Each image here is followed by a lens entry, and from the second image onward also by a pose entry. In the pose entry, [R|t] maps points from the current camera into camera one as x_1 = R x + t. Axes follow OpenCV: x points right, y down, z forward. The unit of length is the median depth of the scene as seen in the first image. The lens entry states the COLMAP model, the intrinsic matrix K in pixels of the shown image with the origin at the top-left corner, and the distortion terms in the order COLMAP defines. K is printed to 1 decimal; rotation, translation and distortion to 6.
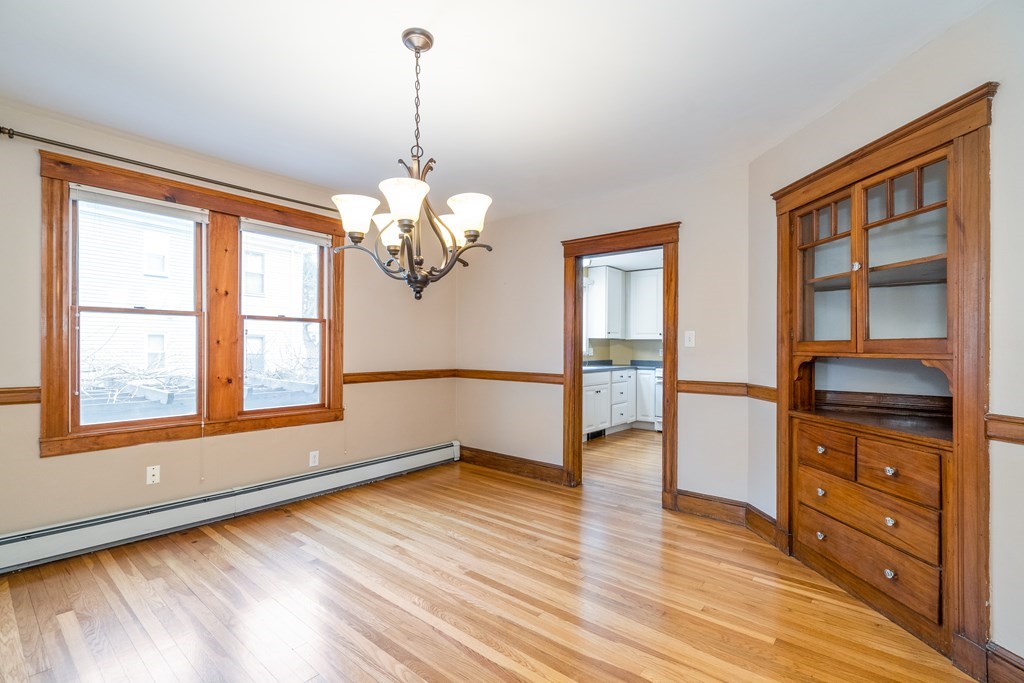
lens RADIAL K [[486.4, 0, 504.9], [0, 486.4, 344.3], [0, 0, 1]] dist [-0.002218, 0.000905]
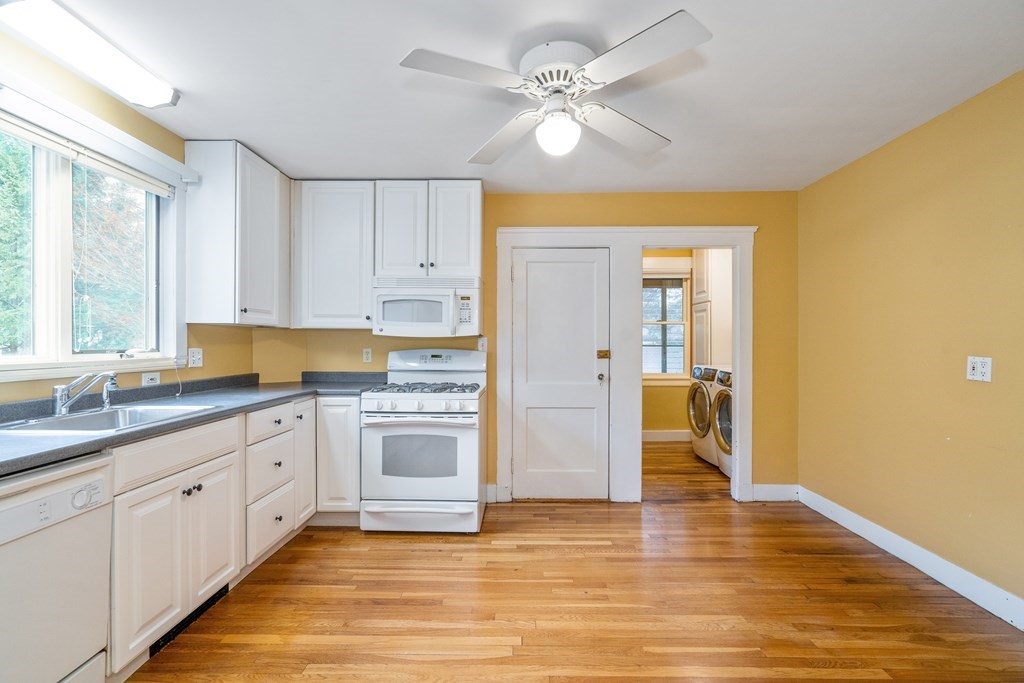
lens RADIAL K [[470.3, 0, 515.9], [0, 470.3, 345.4], [0, 0, 1]] dist [-0.004156, 0.000355]
pose [[0.777660, -0.007454, 0.628641, 0.143981], [-0.001896, 0.999897, 0.014201, -0.000518], [-0.628682, -0.012236, 0.777566, 0.555189]]
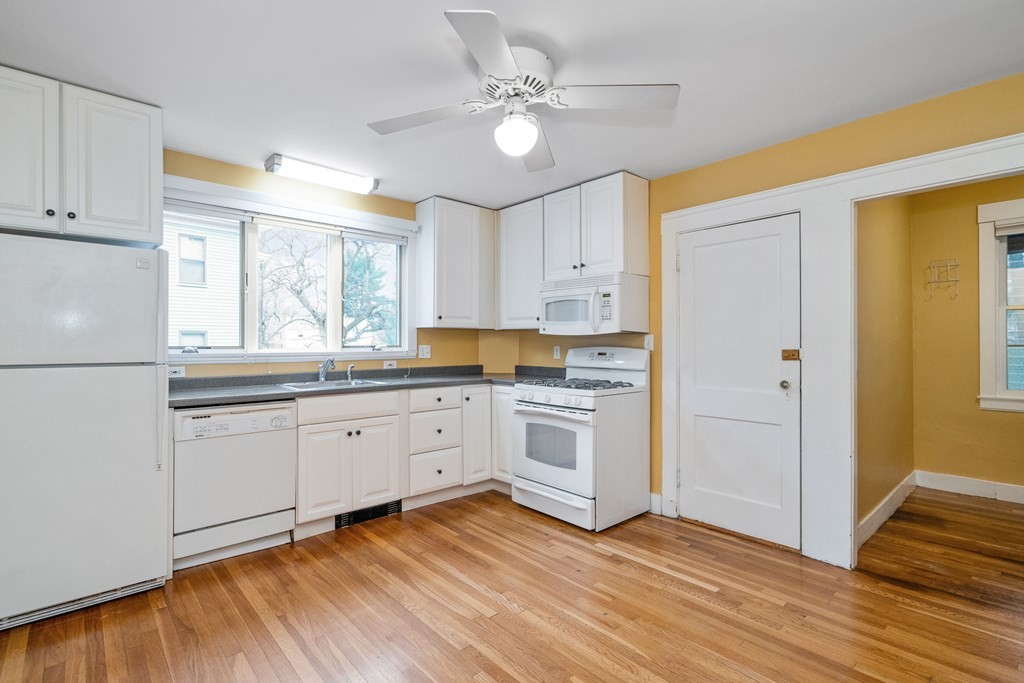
lens RADIAL K [[486.4, 0, 508.3], [0, 486.4, 342.3], [0, 0, 1]] dist [-0.002218, 0.000905]
pose [[0.987881, -0.006256, -0.155087, 0.373762], [0.006993, 0.999967, 0.004209, 0.002796], [0.155056, -0.005242, 0.987892, 0.465121]]
